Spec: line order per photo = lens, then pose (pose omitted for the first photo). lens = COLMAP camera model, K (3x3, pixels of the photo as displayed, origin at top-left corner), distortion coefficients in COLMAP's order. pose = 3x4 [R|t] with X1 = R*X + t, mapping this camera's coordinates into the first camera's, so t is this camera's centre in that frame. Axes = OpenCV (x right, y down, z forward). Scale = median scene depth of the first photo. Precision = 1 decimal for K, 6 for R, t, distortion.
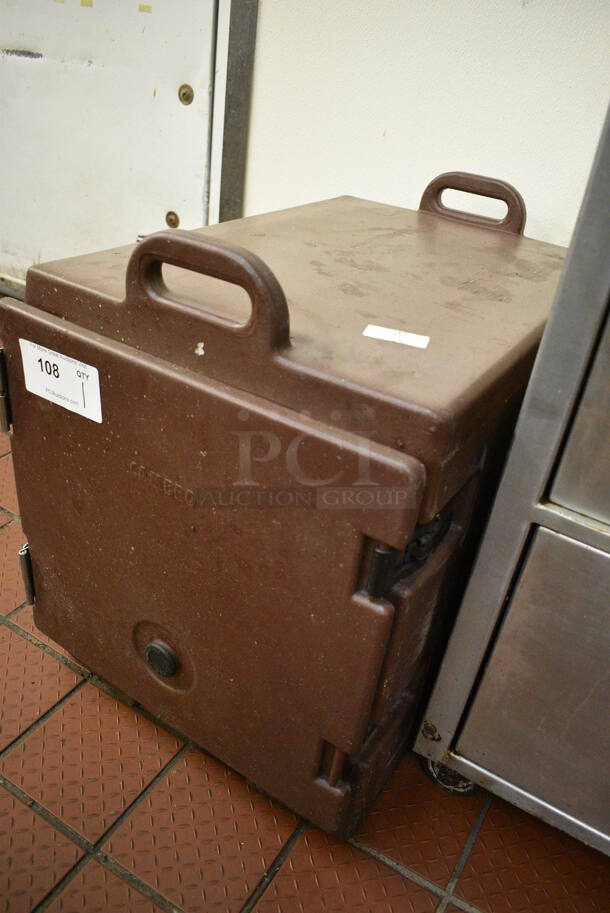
lens RADIAL K [[710.0, 0, 305.0], [0, 710.0, 456.5], [0, 0, 1]] dist [-0.086989, 0.007958]
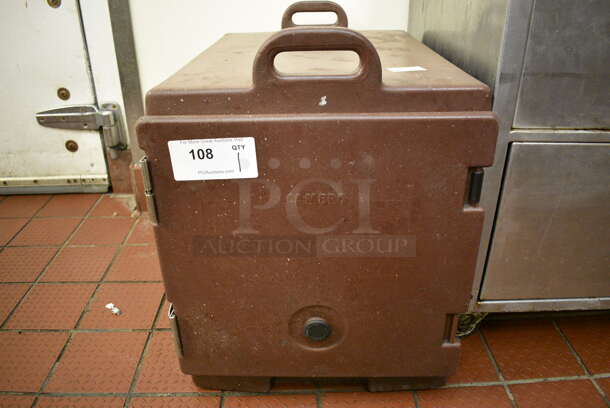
lens RADIAL K [[474.4, 0, 305.0], [0, 474.4, 204.0], [0, 0, 1]] dist [-0.086989, 0.007958]
pose [[0.837040, -0.342178, 0.426942, -0.624798], [0.366934, 0.929887, 0.025877, 0.013315], [-0.405862, 0.134999, 0.903909, 0.106520]]
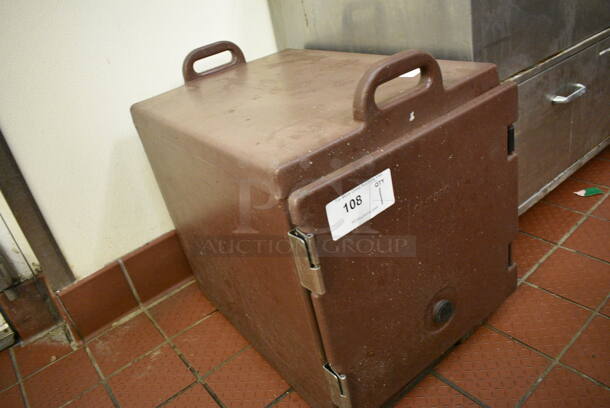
lens RADIAL K [[474.4, 0, 305.0], [0, 474.4, 204.0], [0, 0, 1]] dist [-0.086989, 0.007958]
pose [[0.317814, -0.598644, 0.735268, -1.080625], [0.675583, 0.687085, 0.267398, -0.438918], [-0.665268, 0.411752, 0.622799, 0.490450]]
